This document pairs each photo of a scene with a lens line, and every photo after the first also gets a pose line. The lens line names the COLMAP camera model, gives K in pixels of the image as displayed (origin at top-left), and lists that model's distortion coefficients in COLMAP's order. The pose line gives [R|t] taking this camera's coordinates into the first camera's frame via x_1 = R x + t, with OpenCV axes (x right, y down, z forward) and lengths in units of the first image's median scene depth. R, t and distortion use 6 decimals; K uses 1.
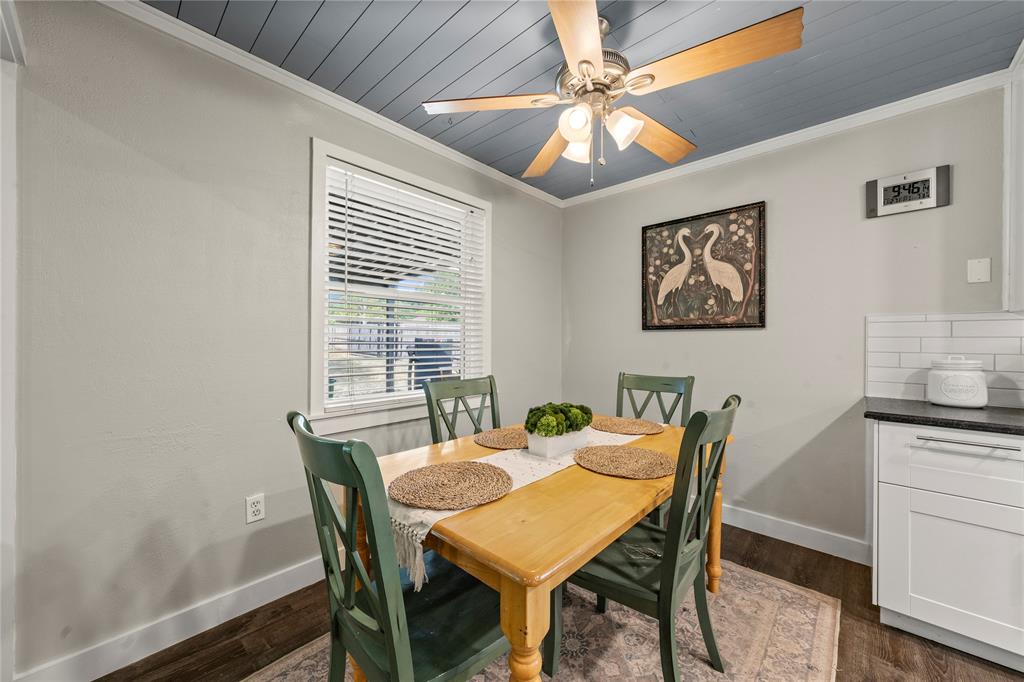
lens RADIAL K [[376.7, 0, 512.0], [0, 376.7, 341.0], [0, 0, 1]] dist [-0.001106, -0.000134]
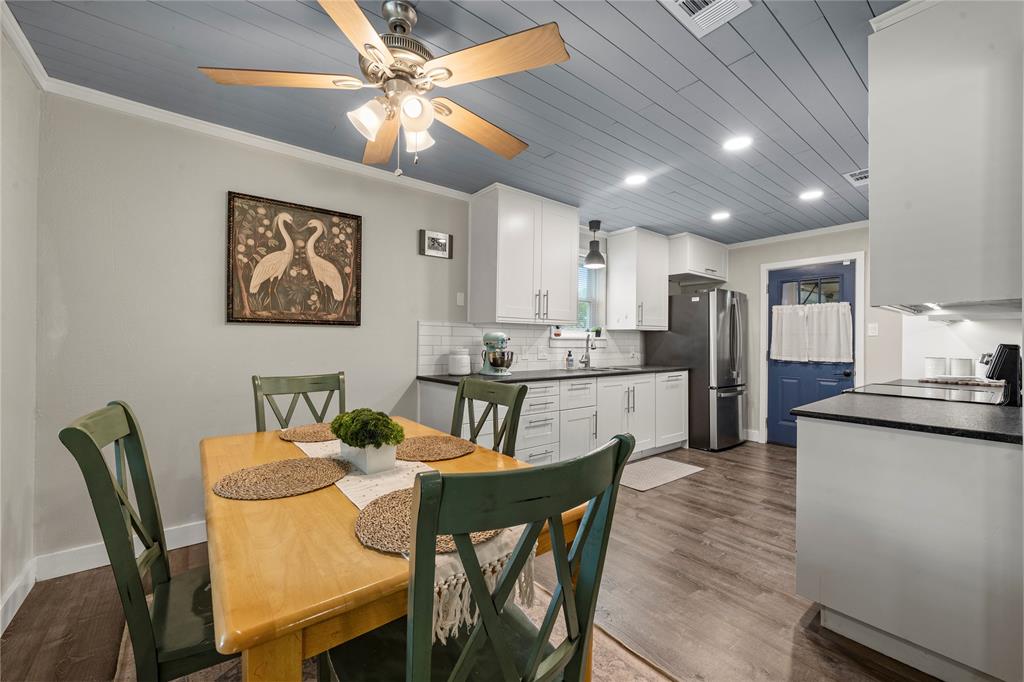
lens RADIAL K [[403.8, 0, 511.0], [0, 403.8, 339.0], [0, 0, 1]] dist [-0.000869, -0.000090]
pose [[0.157969, 0.001834, 0.987442, -0.457420], [-0.007065, 0.999975, -0.000727, 0.002225], [-0.987419, -0.006861, 0.157978, 0.330997]]
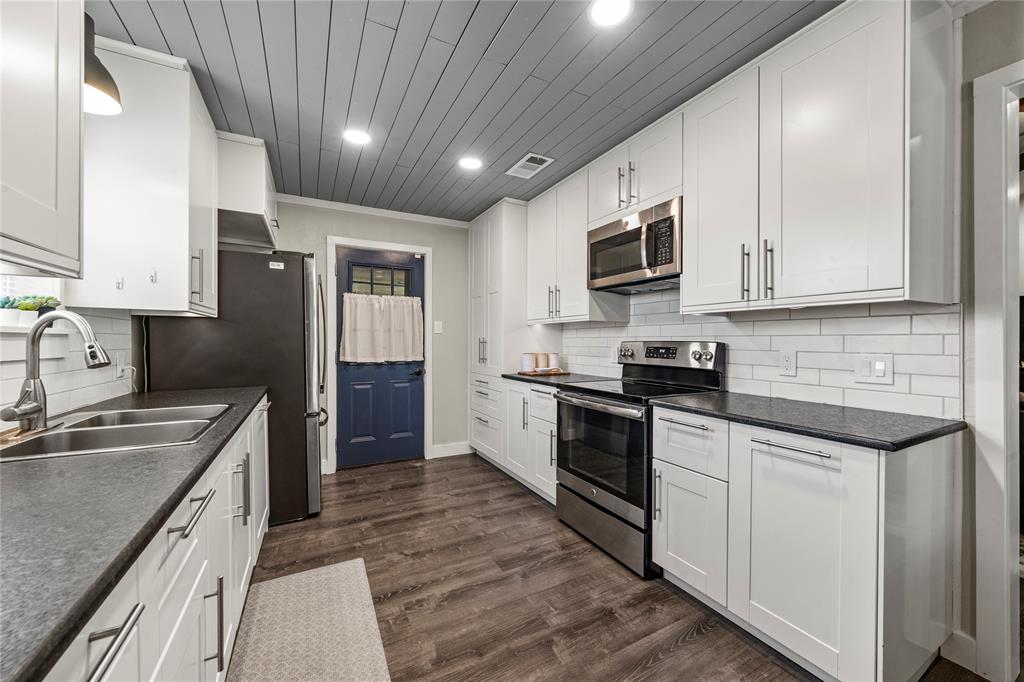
lens RADIAL K [[384.6, 0, 512.0], [0, 384.6, 341.0], [0, 0, 1]] dist [0.000156, -0.000013]
pose [[-0.942850, -0.009613, 0.333077, 0.593461], [-0.009165, 0.999954, 0.002916, 0.002265], [-0.333090, -0.000303, -0.942895, 0.538420]]
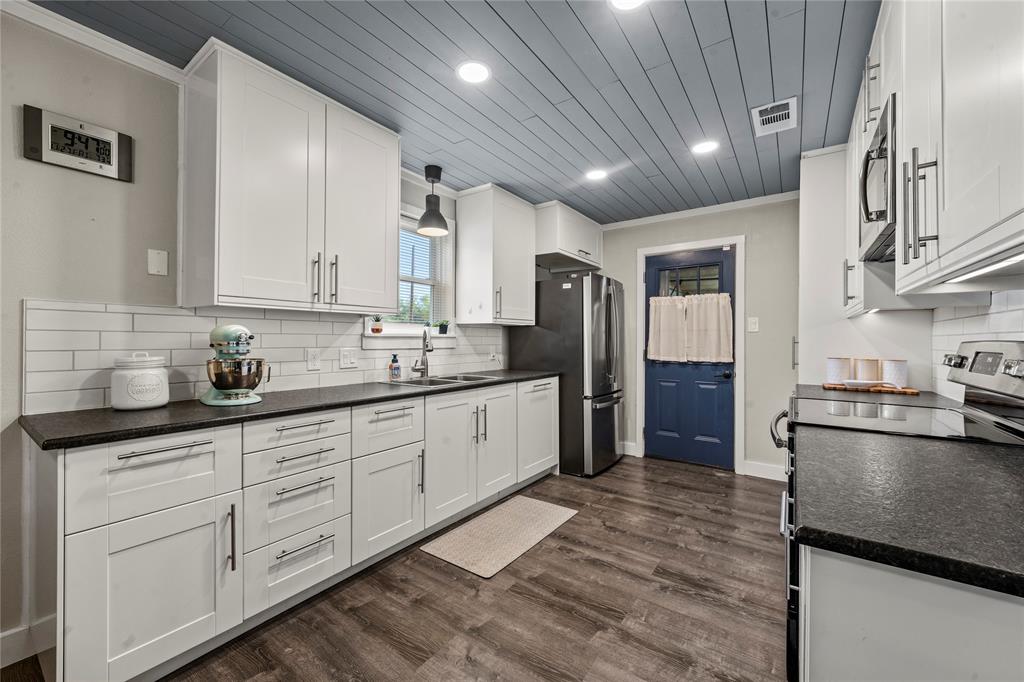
lens RADIAL K [[402.8, 0, 510.1], [0, 402.8, 338.5], [0, 0, 1]] dist [0.000535, -0.000033]
pose [[-0.122482, -0.002816, 0.992467, 0.082430], [-0.003153, 0.999992, 0.002448, 0.000793], [-0.992466, -0.002830, -0.122490, 0.171534]]
